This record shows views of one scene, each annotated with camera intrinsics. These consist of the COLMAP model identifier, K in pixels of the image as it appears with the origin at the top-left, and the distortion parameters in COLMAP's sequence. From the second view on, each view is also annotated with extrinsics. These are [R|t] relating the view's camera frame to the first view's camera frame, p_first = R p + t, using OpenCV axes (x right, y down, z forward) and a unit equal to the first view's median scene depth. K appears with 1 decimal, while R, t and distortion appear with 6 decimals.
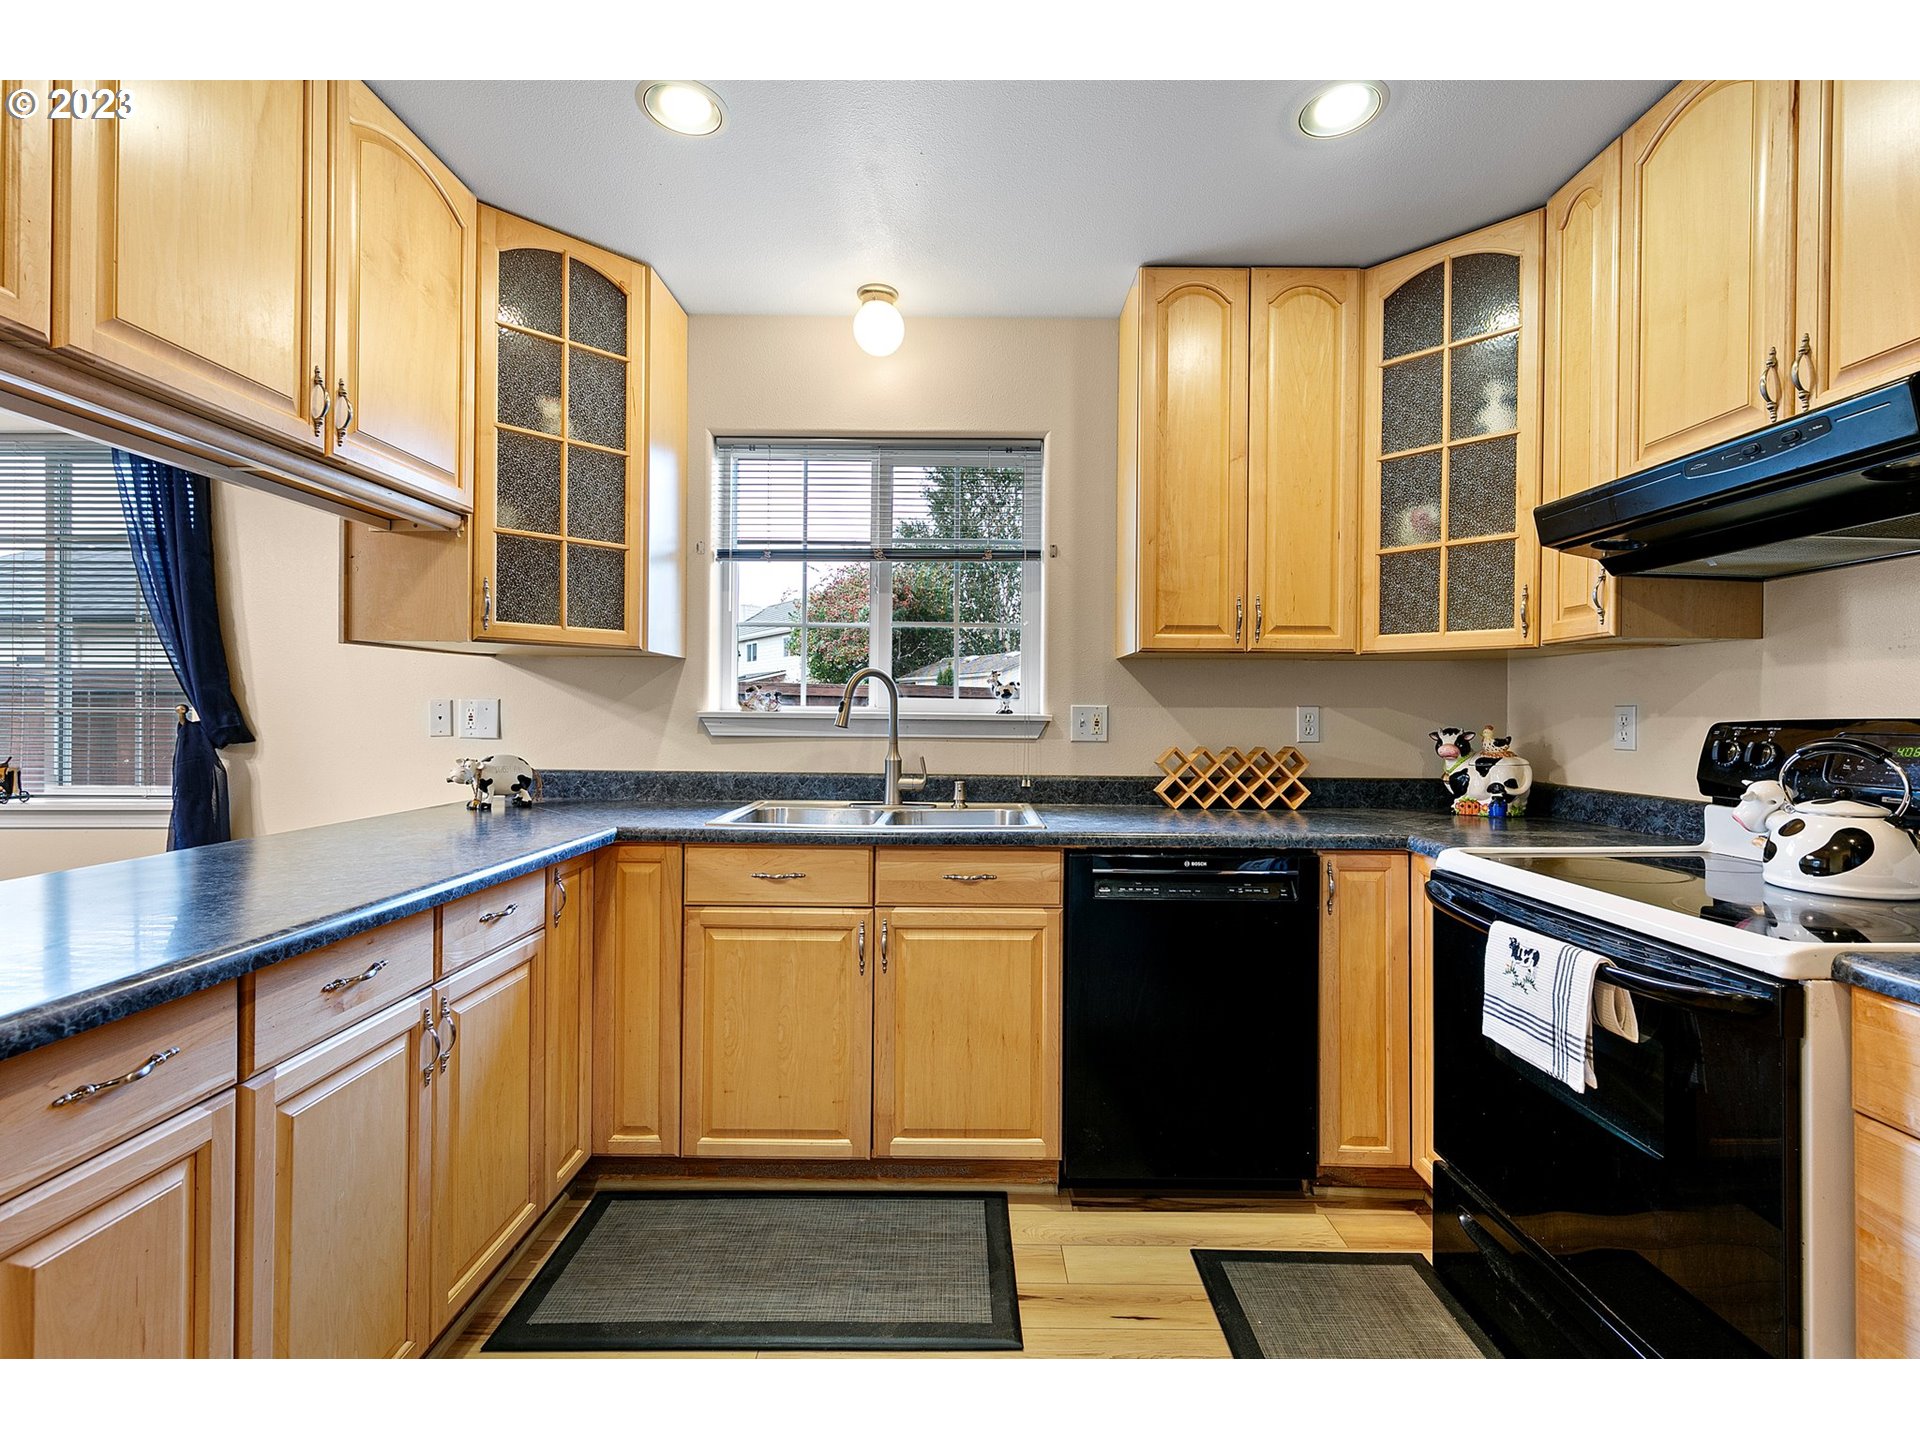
lens RADIAL K [[840.6, 0, 965.4], [0, 840.6, 716.6], [0, 0, 1]] dist [0.003969, -0.000561]
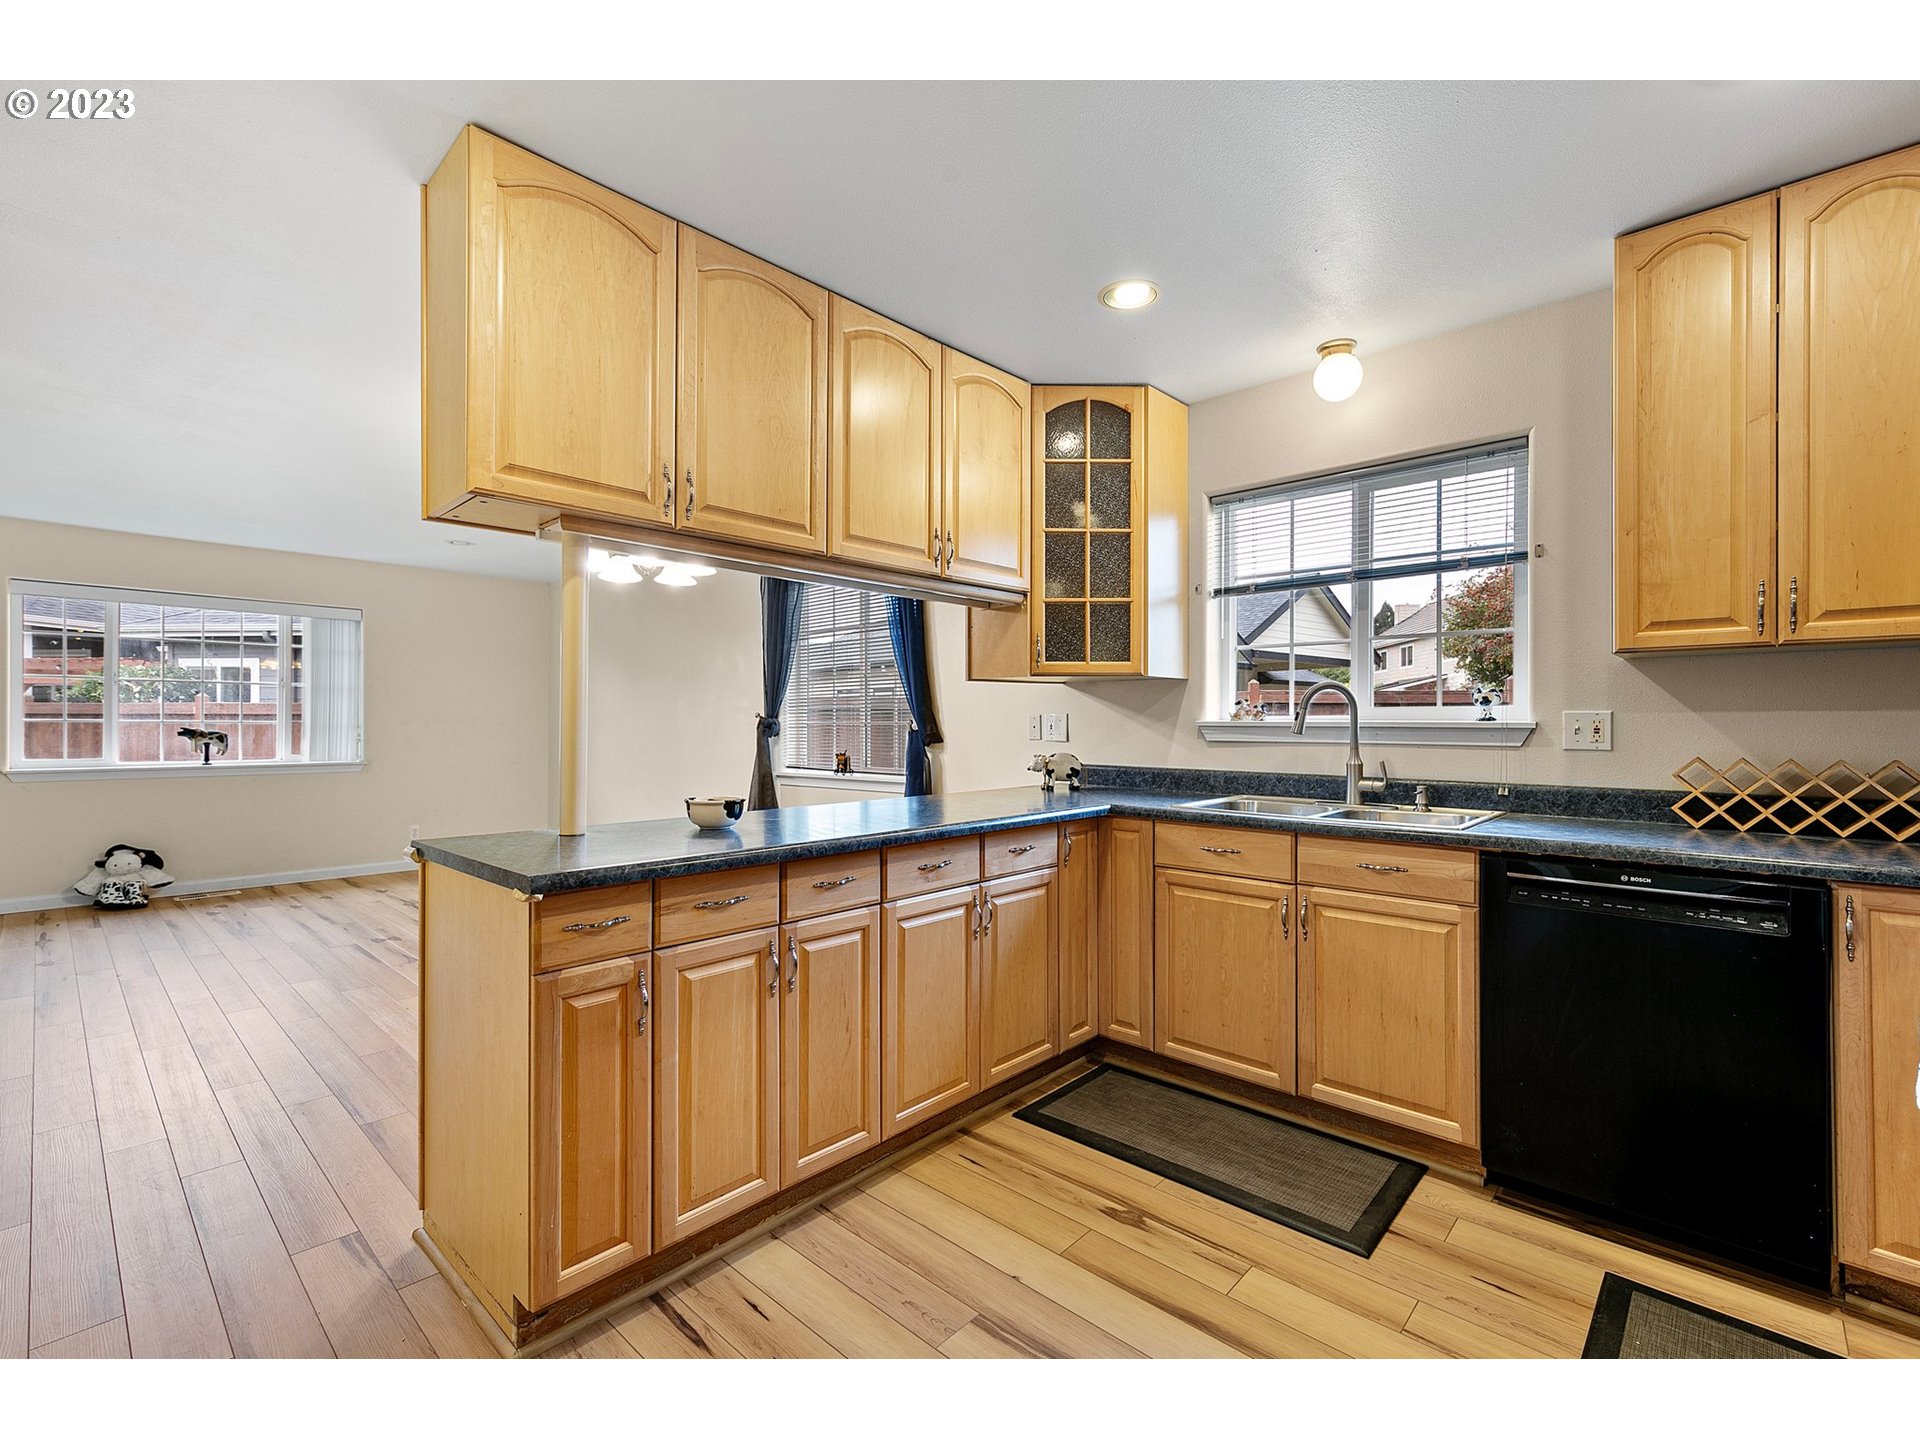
lens RADIAL K [[841.7, 0, 963.6], [0, 841.7, 727.4], [0, 0, 1]] dist [0.000530, -0.000418]
pose [[0.735236, -0.003284, -0.677803, 0.344324], [0.004261, 0.999991, -0.000224, 0.002371], [0.677798, -0.002724, 0.735243, -0.191077]]
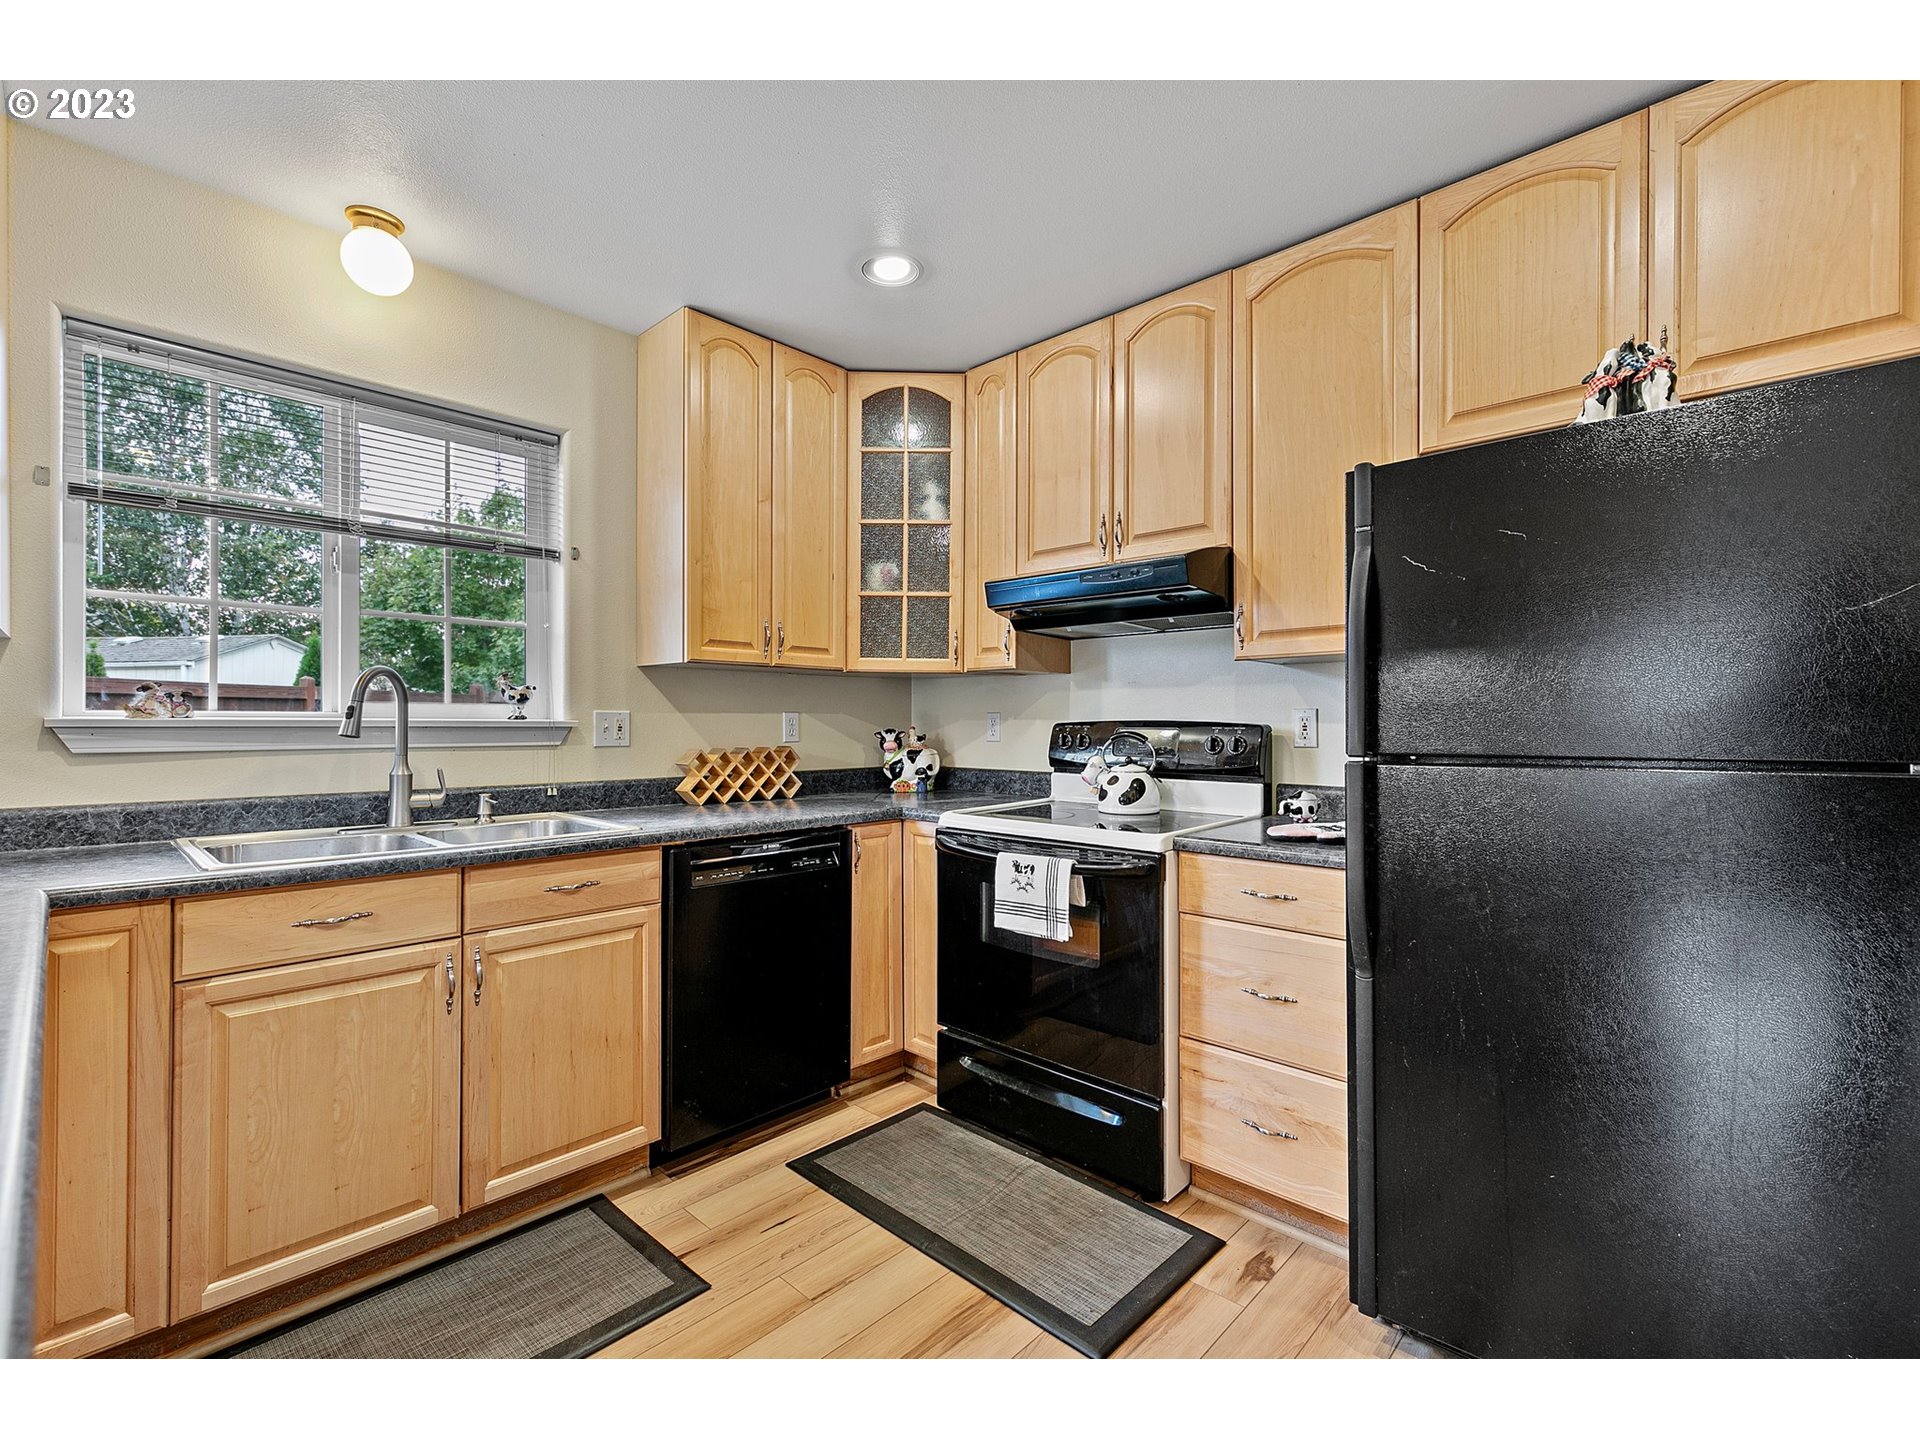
lens RADIAL K [[841.7, 0, 963.6], [0, 841.7, 727.4], [0, 0, 1]] dist [0.000530, -0.000418]
pose [[0.683364, -0.011638, 0.729986, -0.386468], [0.005120, 0.999925, 0.011148, -0.003356], [-0.730060, -0.003881, 0.683372, -0.005284]]
